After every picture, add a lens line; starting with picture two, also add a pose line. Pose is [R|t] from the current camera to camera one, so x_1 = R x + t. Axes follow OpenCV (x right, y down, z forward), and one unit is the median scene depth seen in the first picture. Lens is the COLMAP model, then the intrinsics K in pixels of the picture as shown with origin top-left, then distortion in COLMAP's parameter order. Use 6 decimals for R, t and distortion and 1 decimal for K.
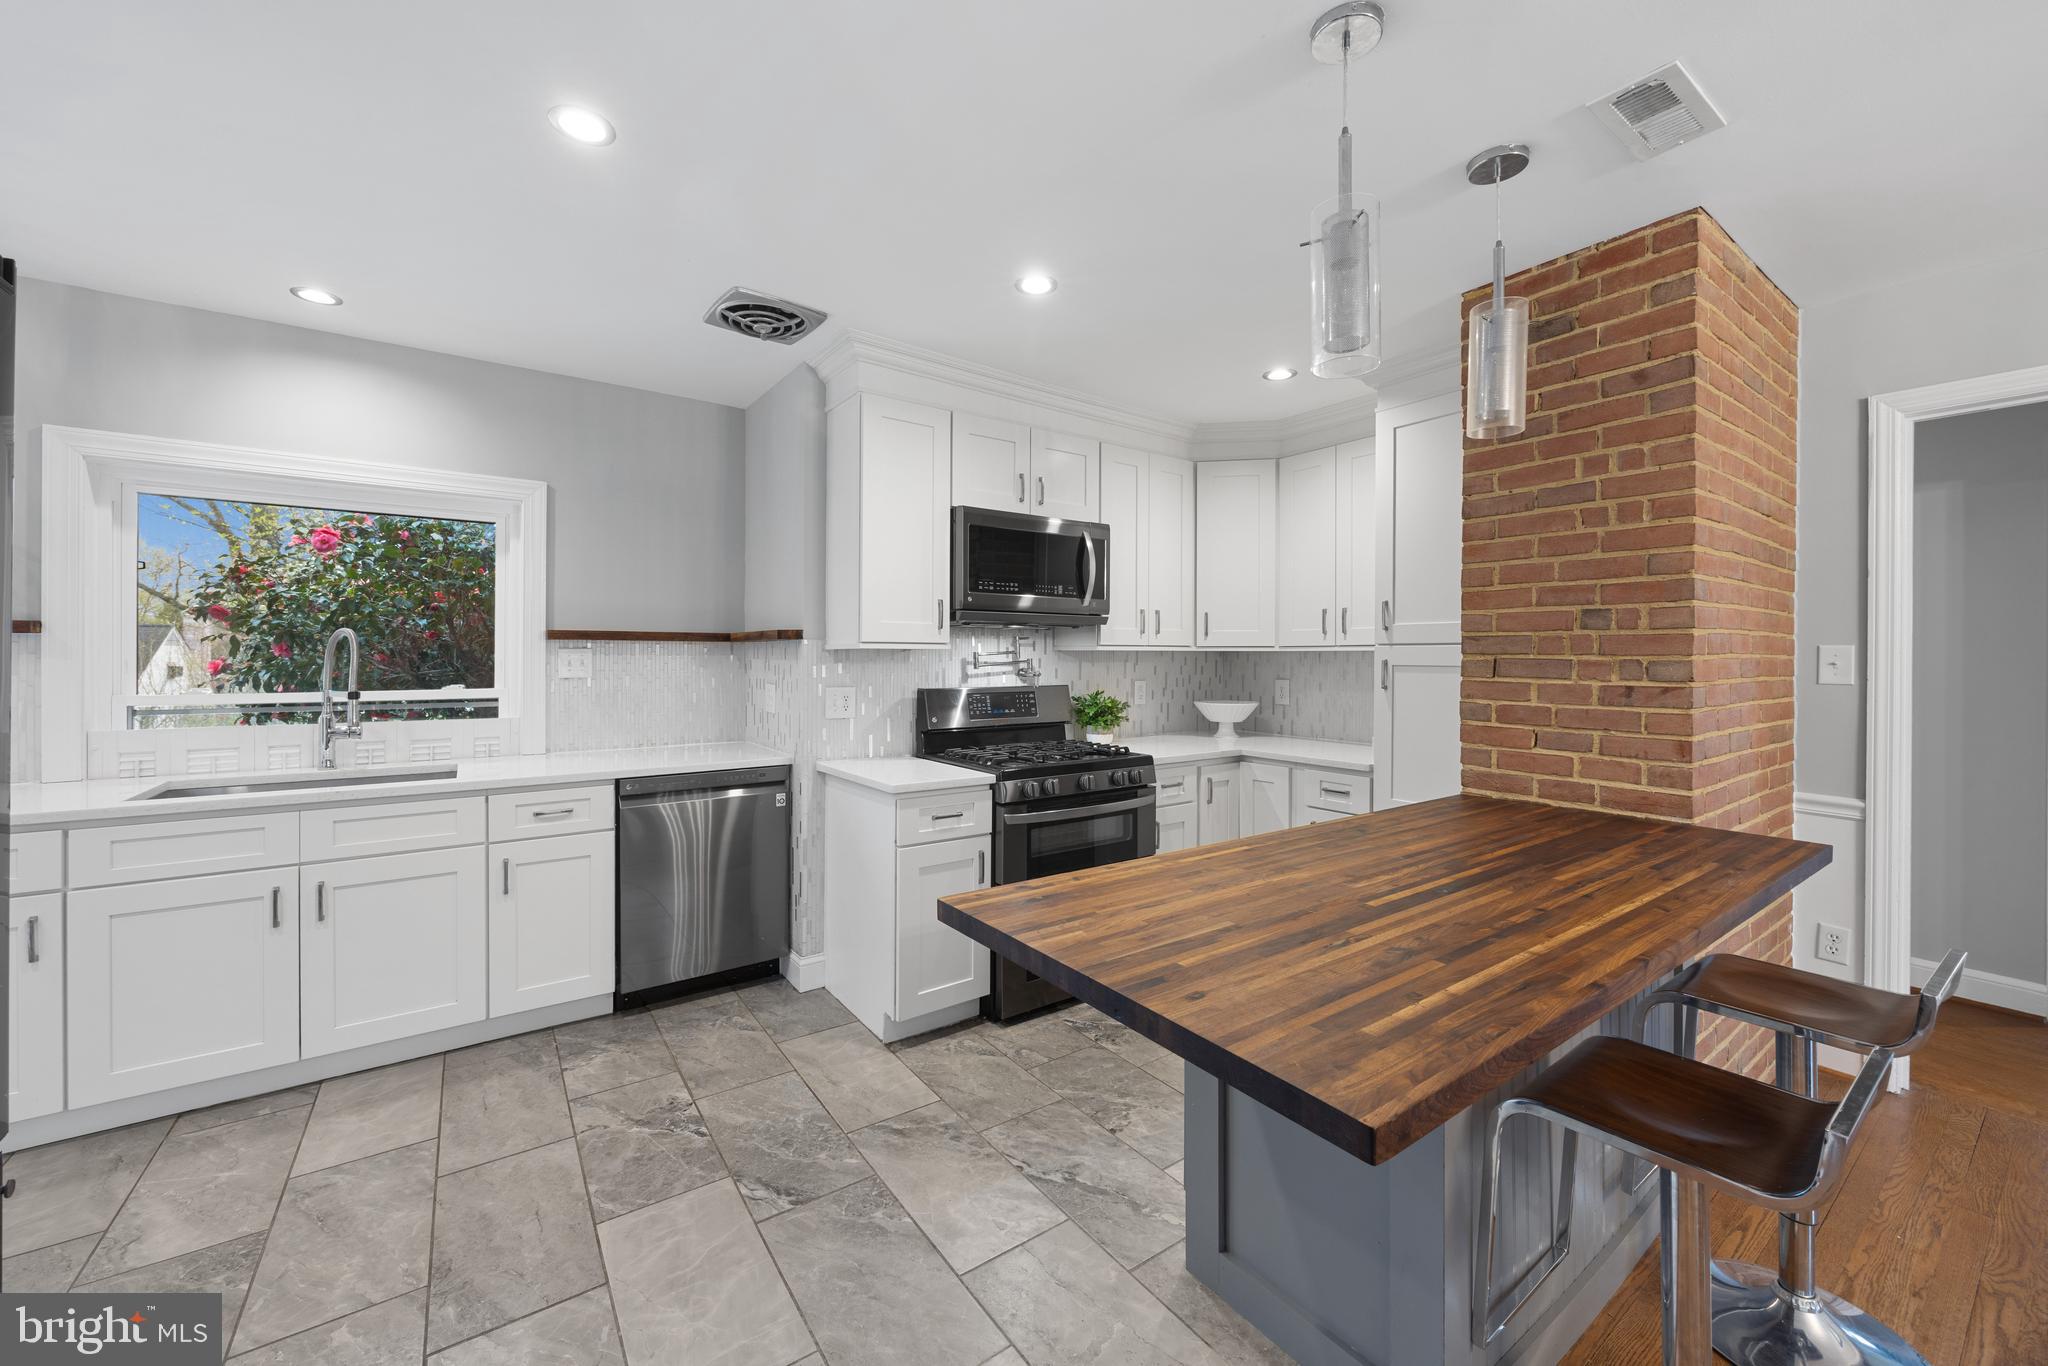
lens RADIAL K [[778.8, 0, 1021.4], [0, 778.8, 660.8], [0, 0, 1]] dist [-0.003961, 0.000075]
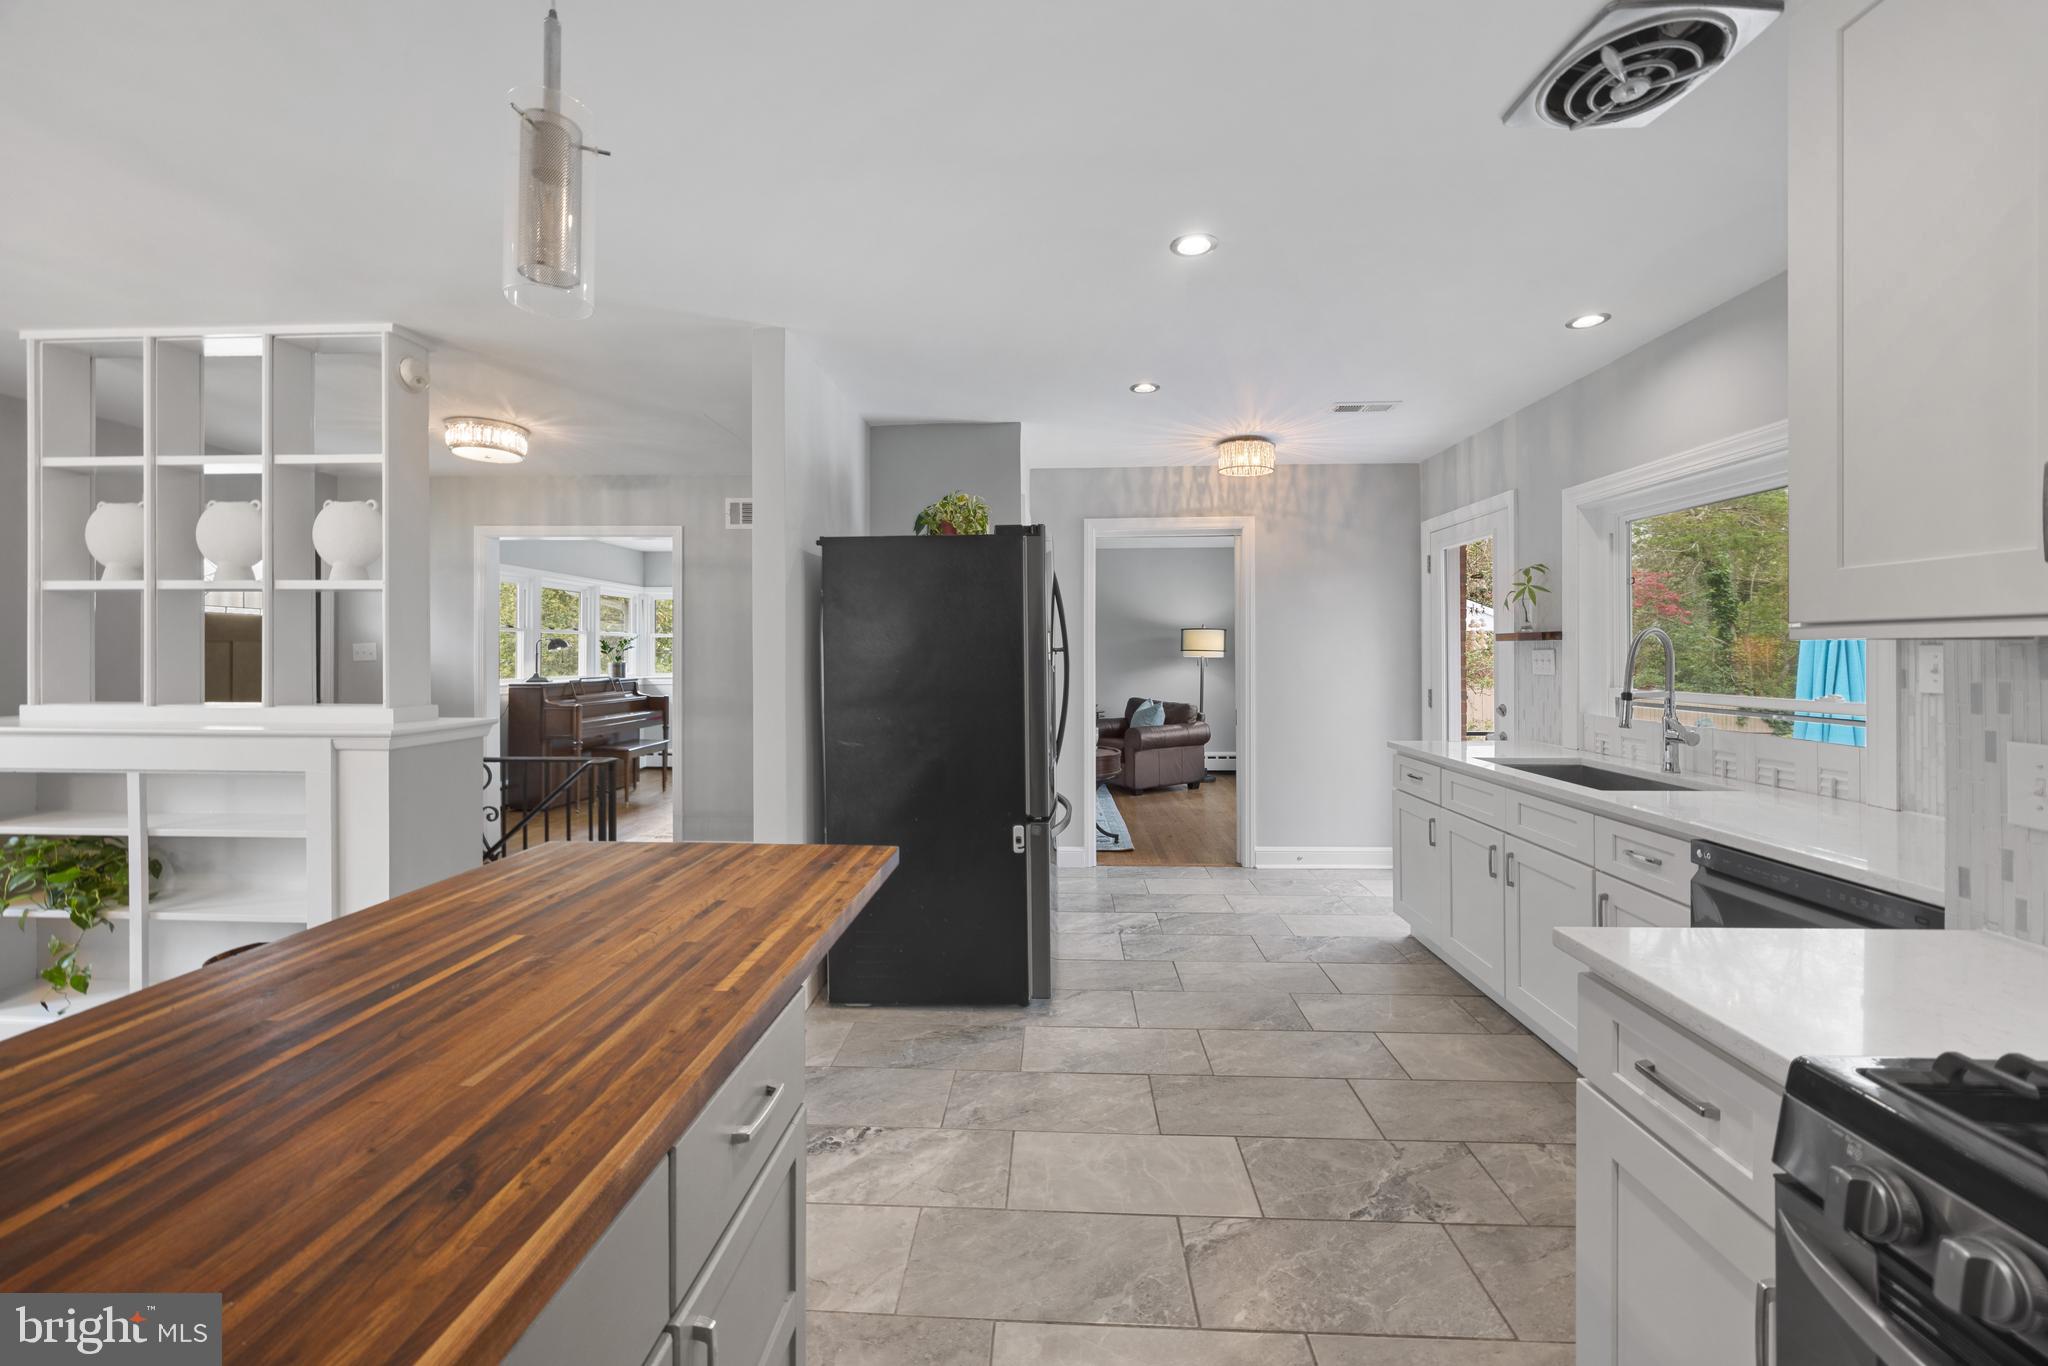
lens RADIAL K [[778.8, 0, 1026.6], [0, 778.8, 656.0], [0, 0, 1]] dist [-0.003961, 0.000075]
pose [[-0.616182, 0.000291, -0.787604, 0.383948], [-0.004230, 0.999984, 0.003679, -0.006976], [0.787593, 0.005598, -0.616171, 0.973144]]
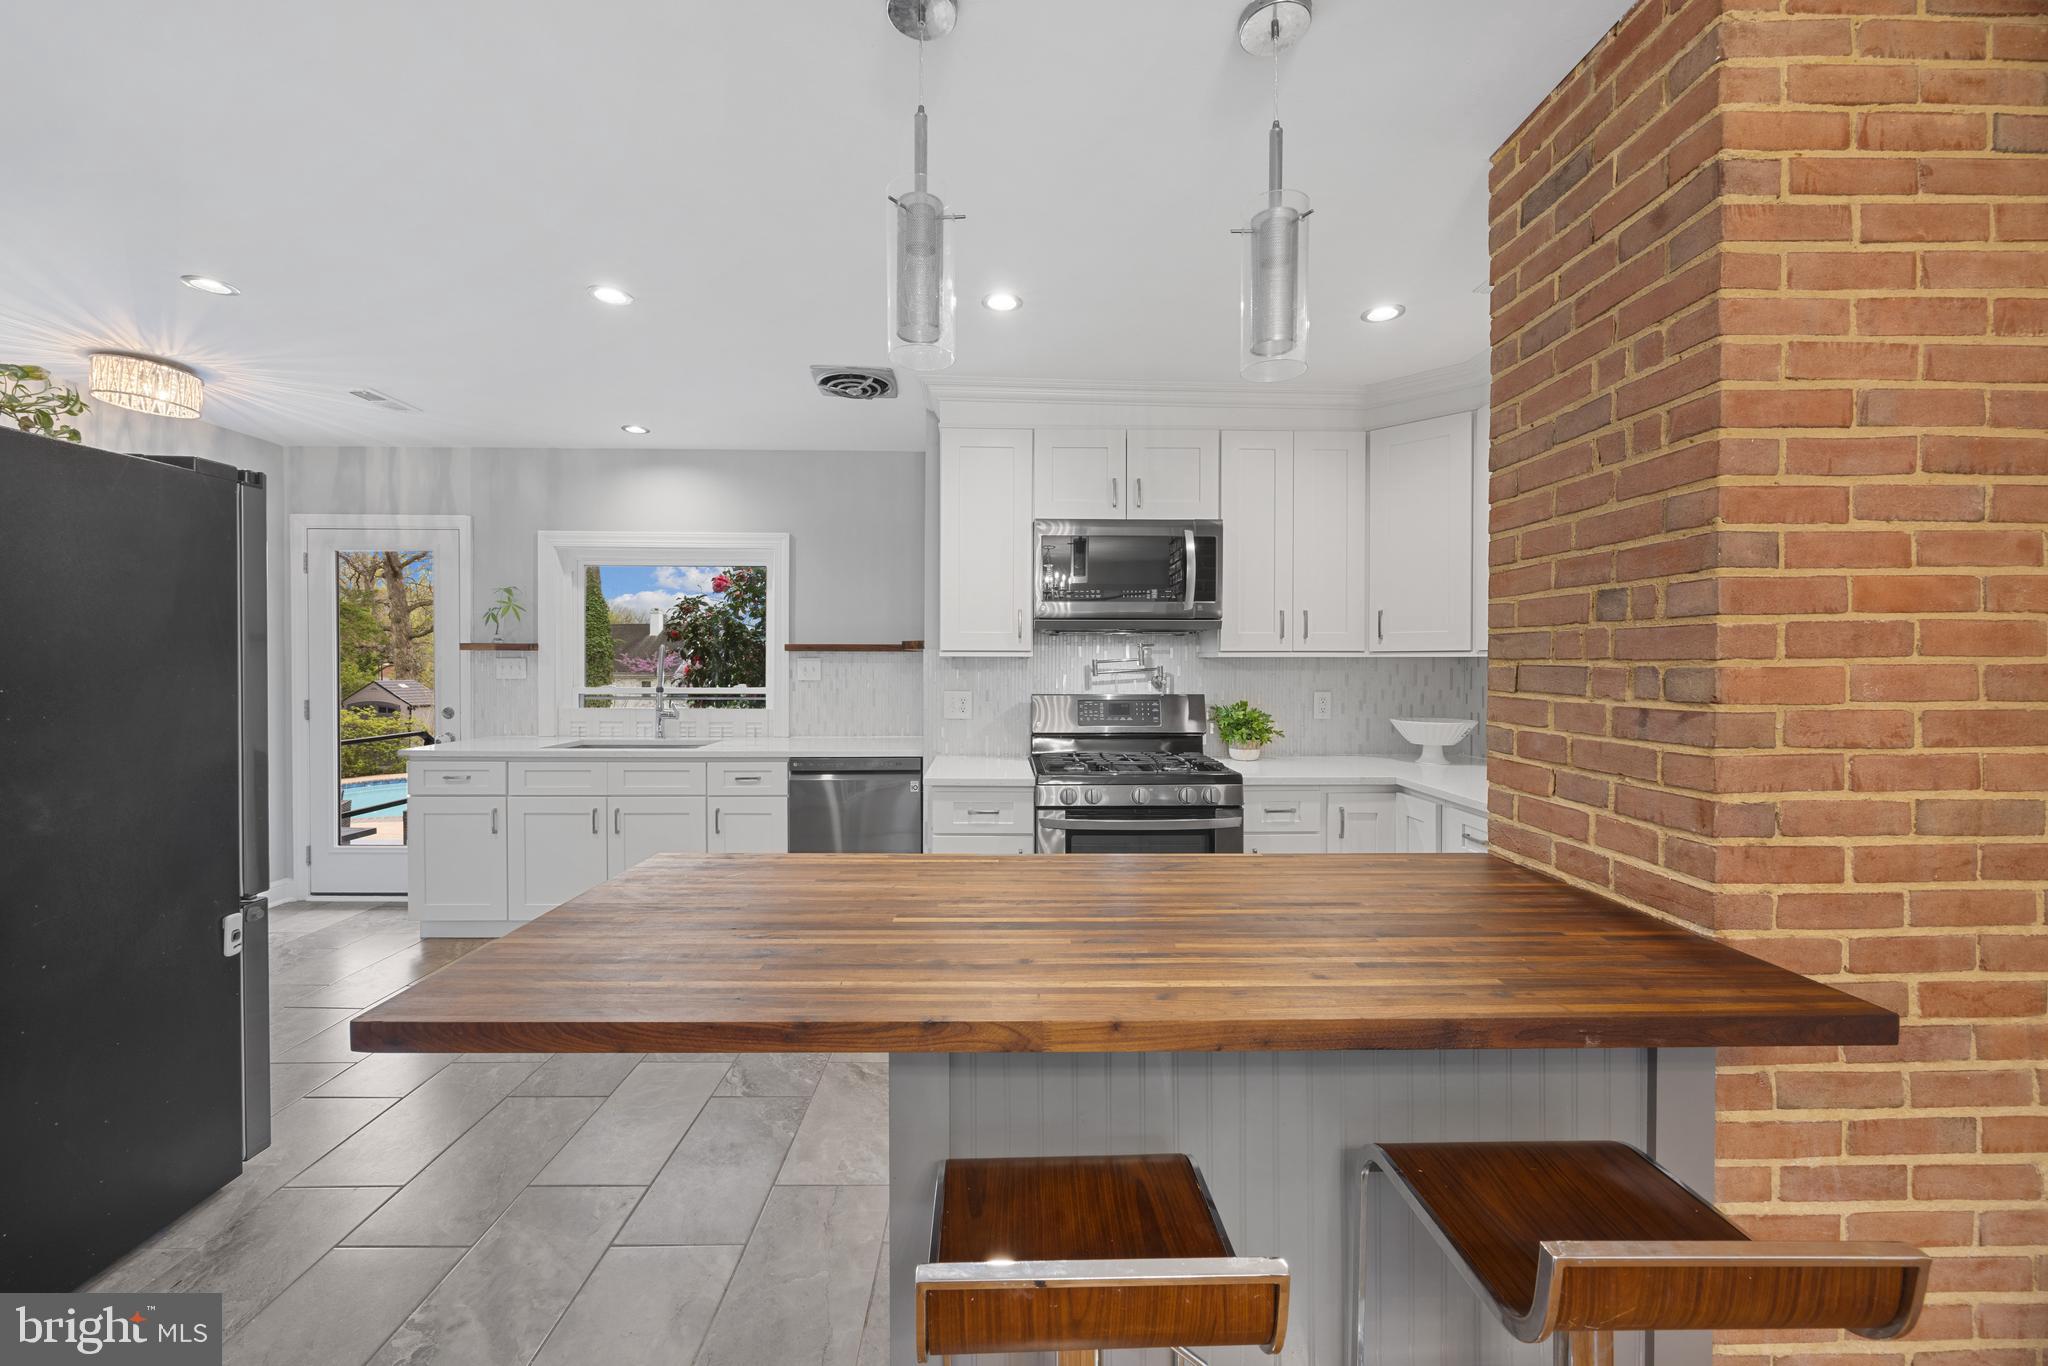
lens RADIAL K [[778.8, 0, 1016.8], [0, 778.8, 672.0], [0, 0, 1]] dist [-0.003961, 0.000075]
pose [[0.826729, 0.005116, -0.562578, 0.540548], [-0.002879, 0.999984, 0.004863, 0.000820], [0.562593, -0.002401, 0.826730, 0.139412]]
